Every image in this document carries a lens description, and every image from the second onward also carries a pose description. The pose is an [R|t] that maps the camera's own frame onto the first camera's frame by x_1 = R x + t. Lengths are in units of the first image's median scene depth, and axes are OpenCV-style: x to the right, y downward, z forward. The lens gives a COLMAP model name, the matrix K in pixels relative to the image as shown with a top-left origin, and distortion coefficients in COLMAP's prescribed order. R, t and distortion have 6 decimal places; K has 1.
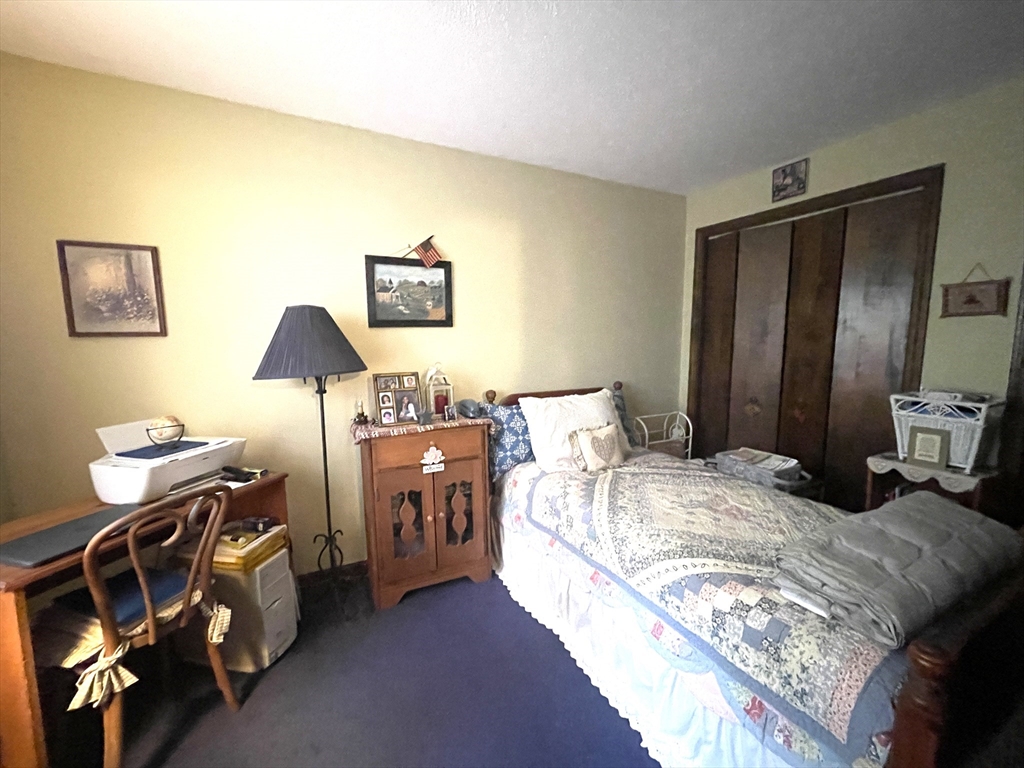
lens RADIAL K [[409.2, 0, 509.3], [0, 409.2, 378.7], [0, 0, 1]] dist [-0.001276, -0.000064]
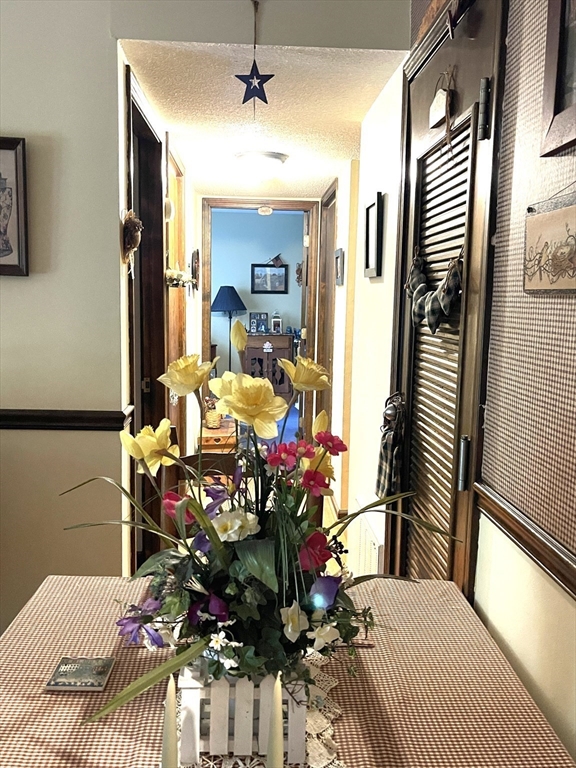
lens RADIAL K [[671.9, 0, 288.1], [0, 671.9, 384.6], [0, 0, 1]] dist [0.004111, 0.000170]
pose [[0.908154, 0.072726, -0.412270, 1.516063], [-0.067570, 0.997347, 0.027091, 0.284383], [0.413147, 0.003255, 0.910659, -2.493107]]
